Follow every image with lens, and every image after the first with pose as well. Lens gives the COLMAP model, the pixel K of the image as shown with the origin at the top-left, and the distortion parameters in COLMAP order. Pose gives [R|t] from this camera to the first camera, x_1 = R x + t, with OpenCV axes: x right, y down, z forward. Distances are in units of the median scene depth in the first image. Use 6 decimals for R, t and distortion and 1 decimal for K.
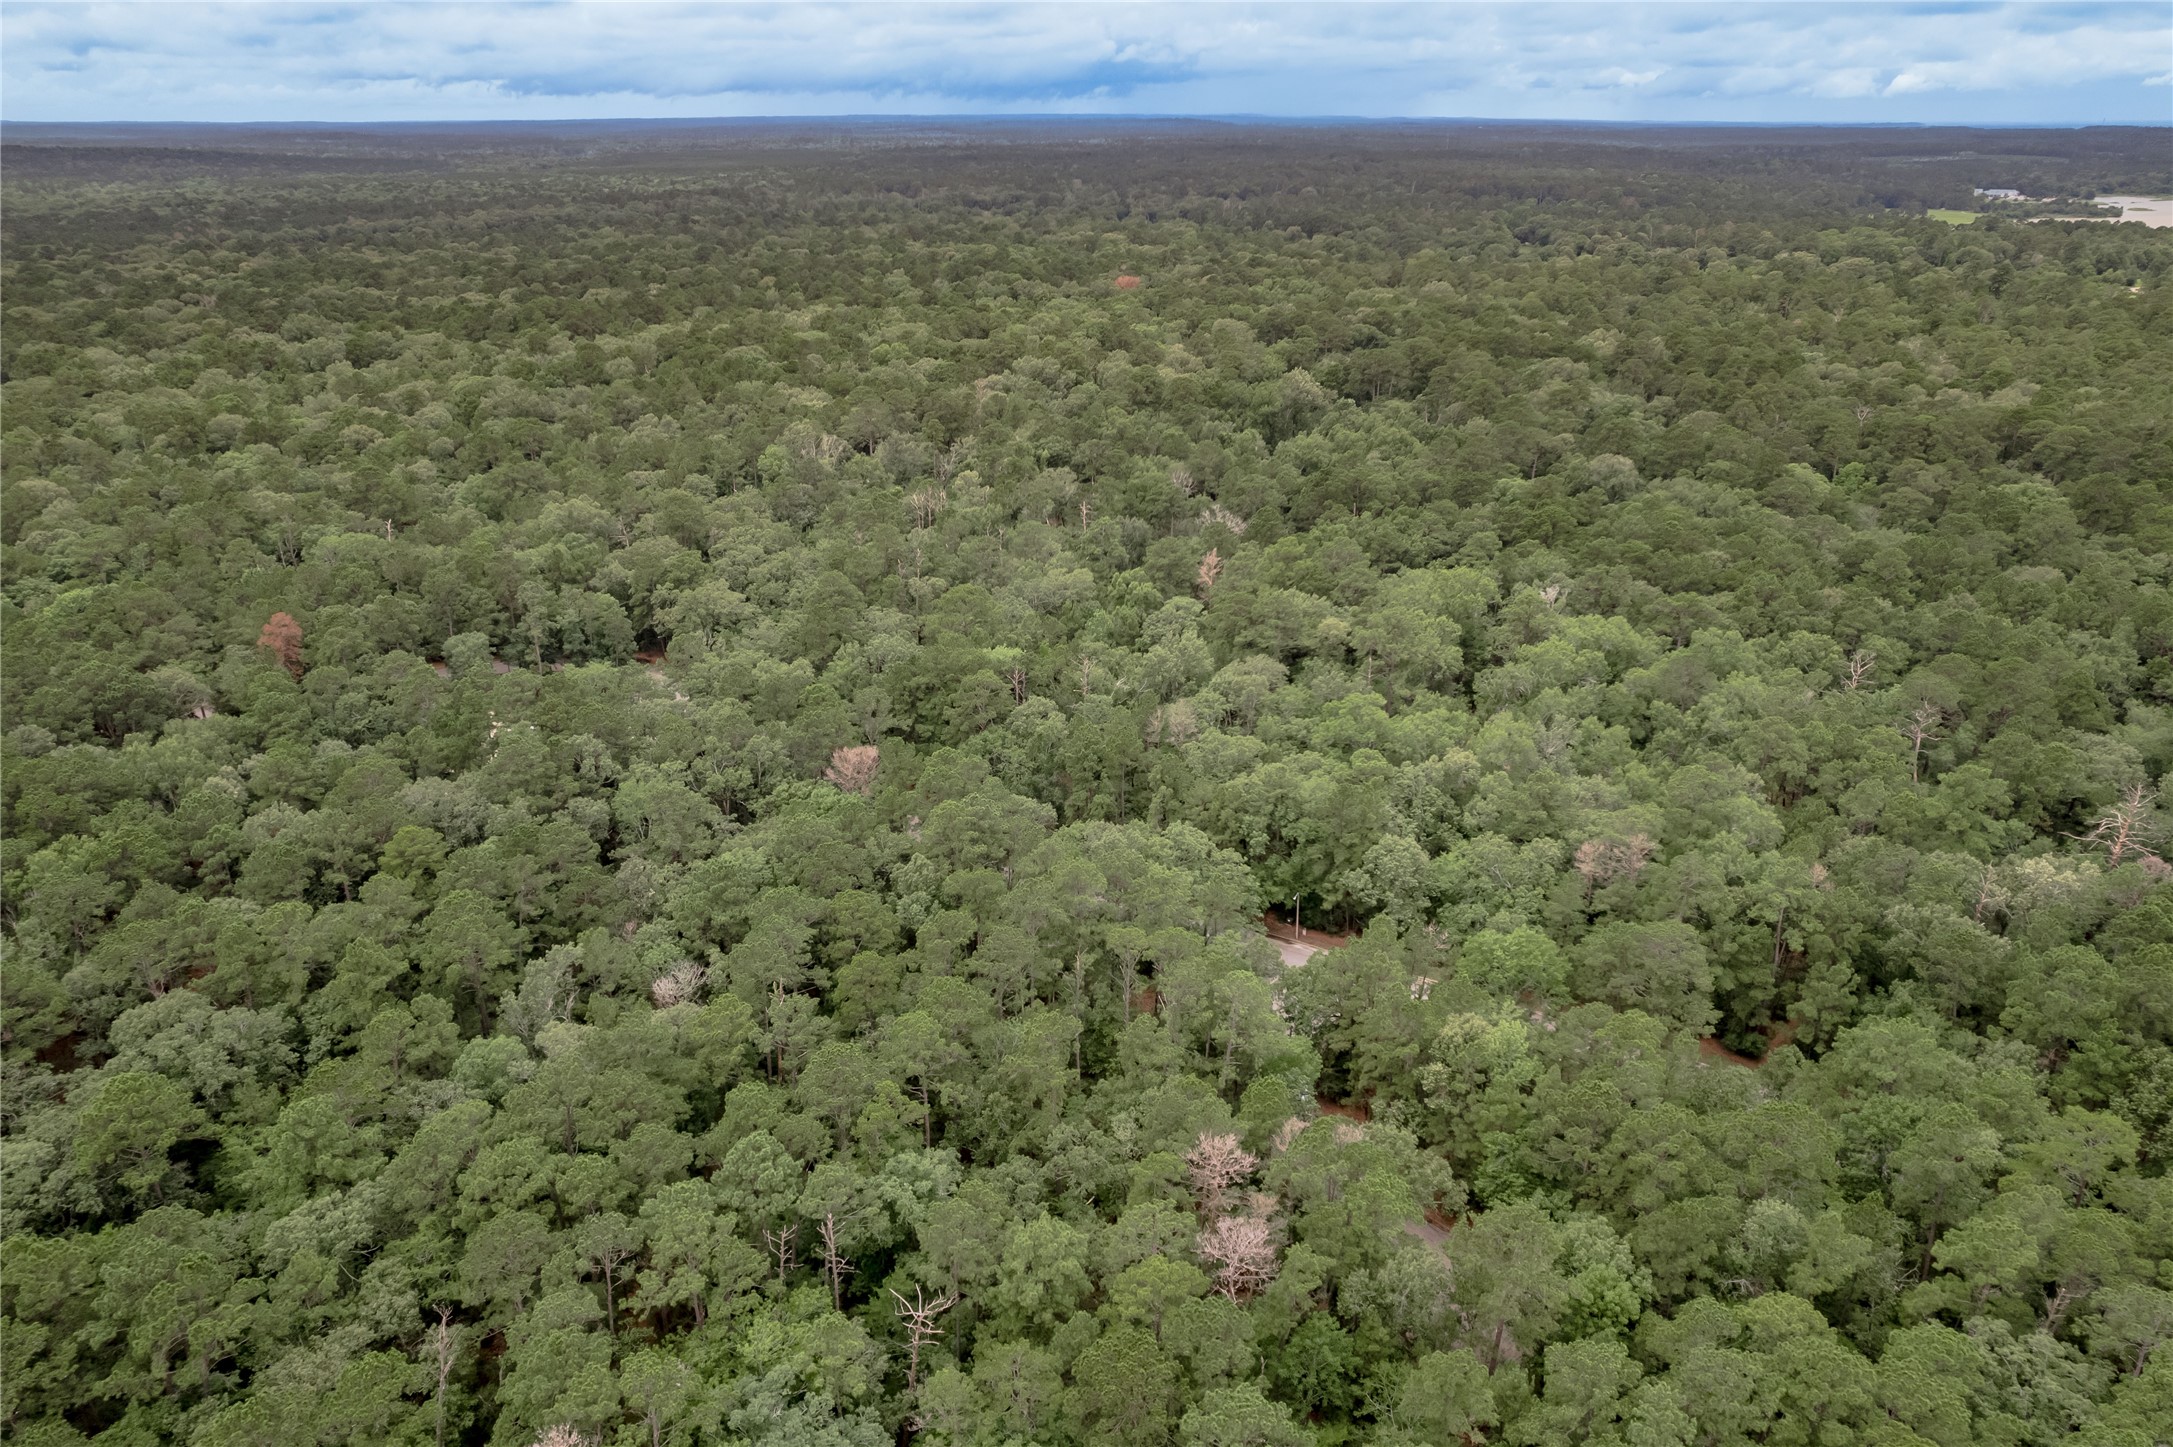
lens RADIAL K [[1407.9, 0, 1103.5], [0, 1407.9, 696.2], [0, 0, 1]] dist [-0.084435, 0.076127]
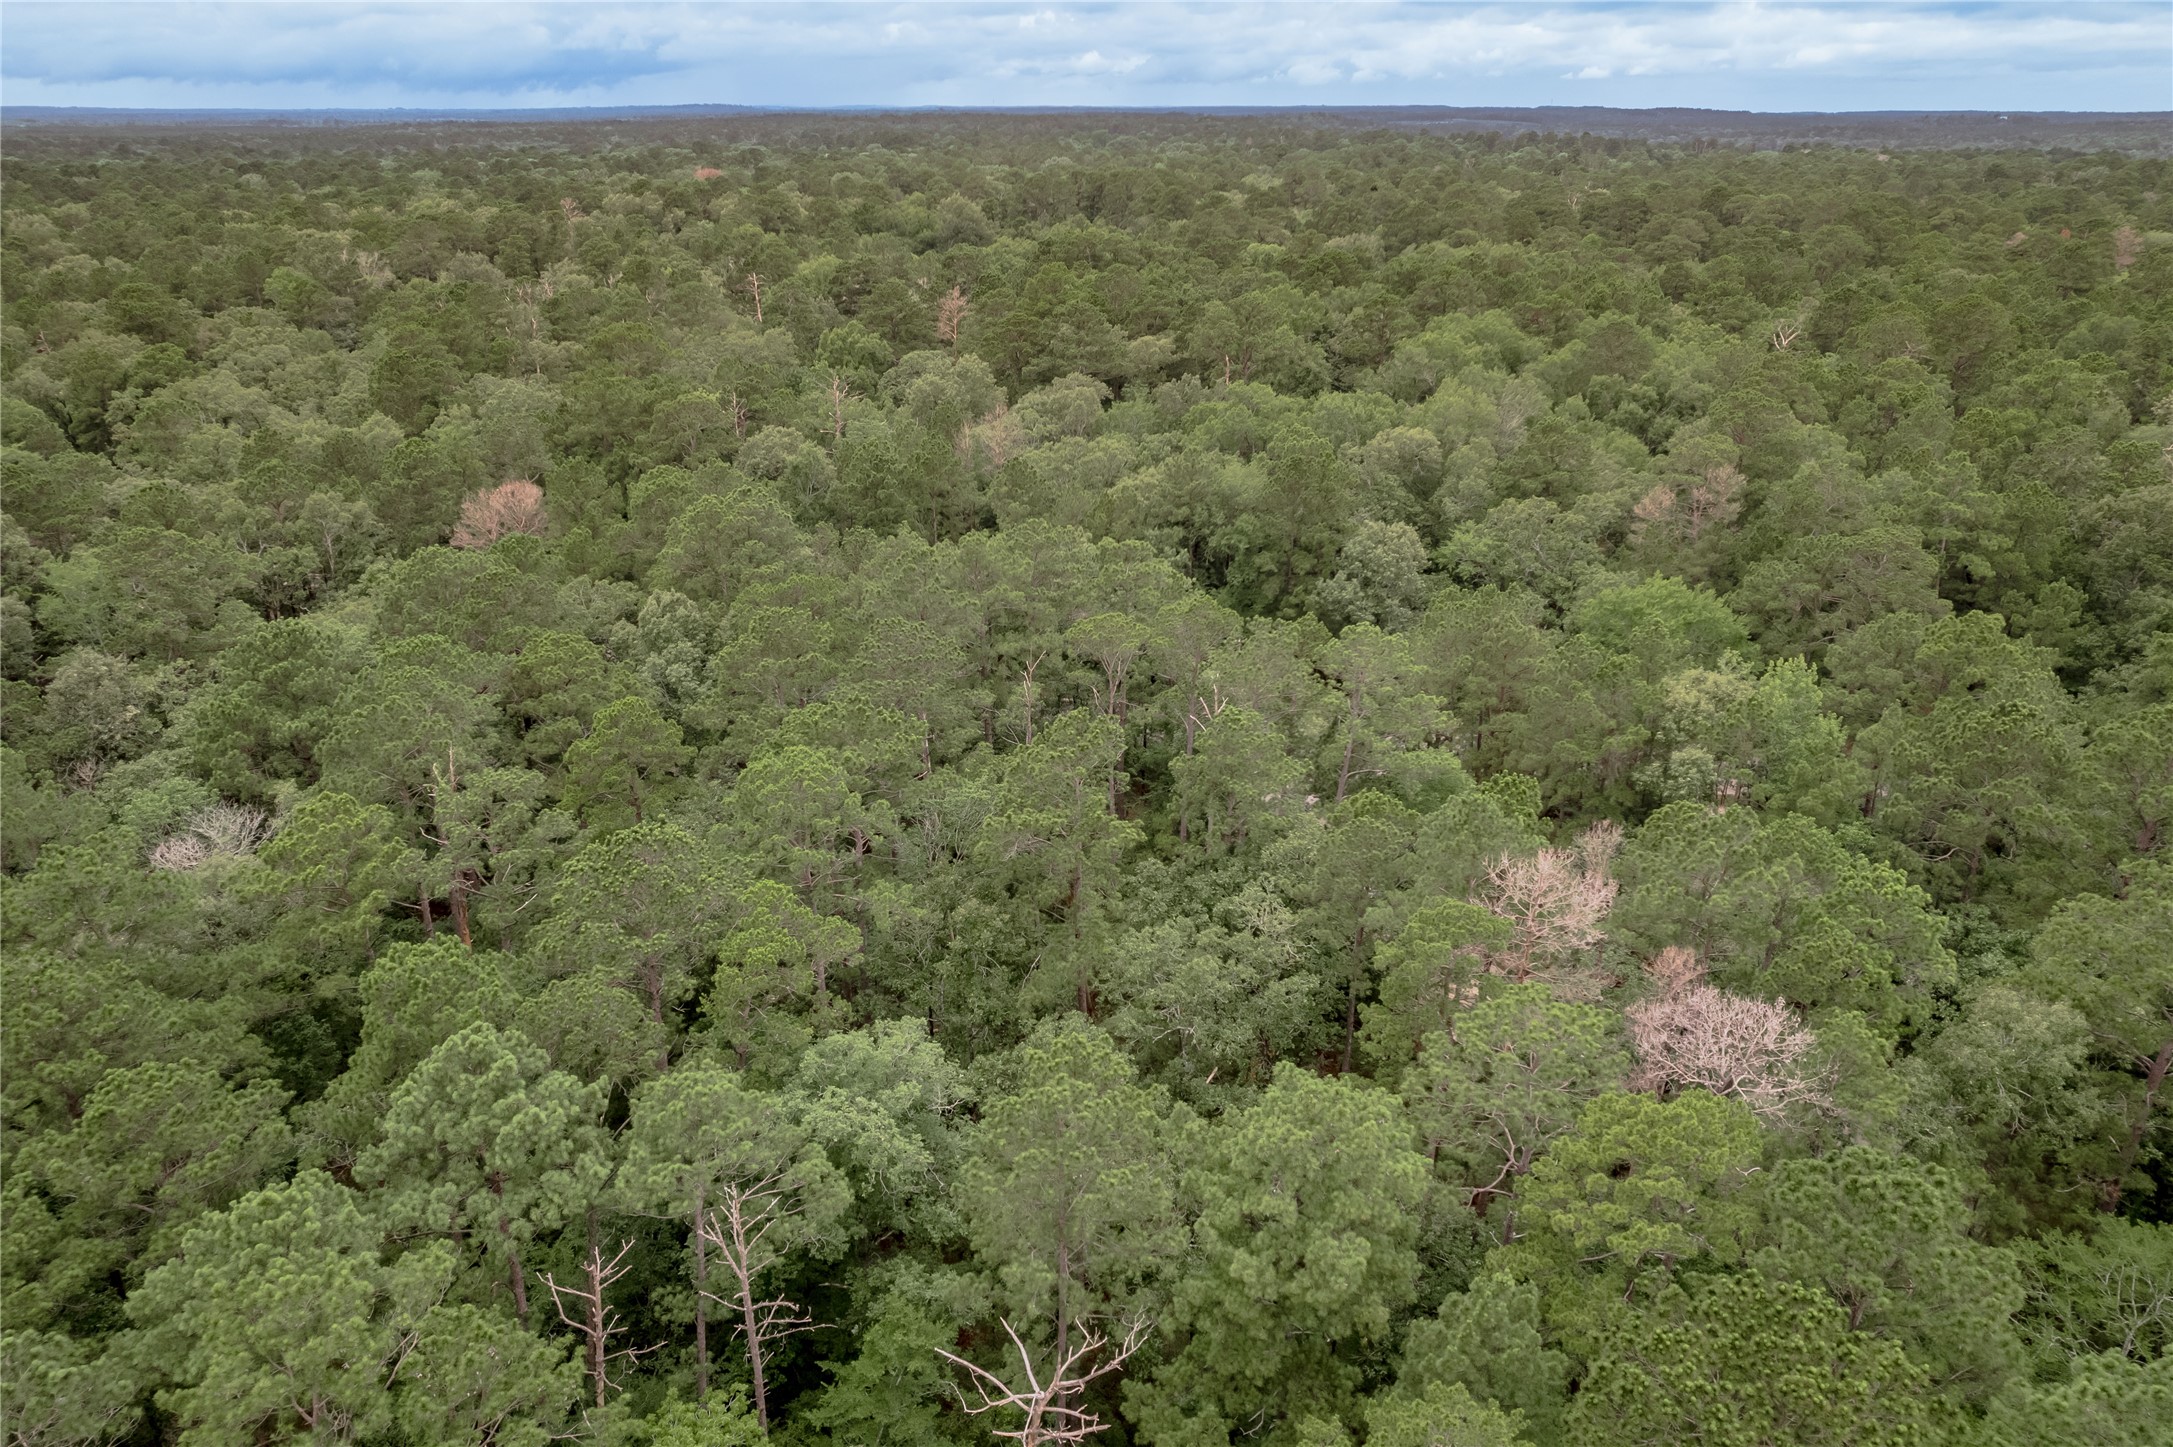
lens RADIAL K [[1407.9, 0, 1103.5], [0, 1407.9, 696.2], [0, 0, 1]] dist [-0.084435, 0.076127]
pose [[0.951395, -0.113302, 0.286375, -0.181502], [0.114467, 0.993346, 0.012729, 0.237335], [-0.285911, 0.020670, 0.958033, 0.586023]]
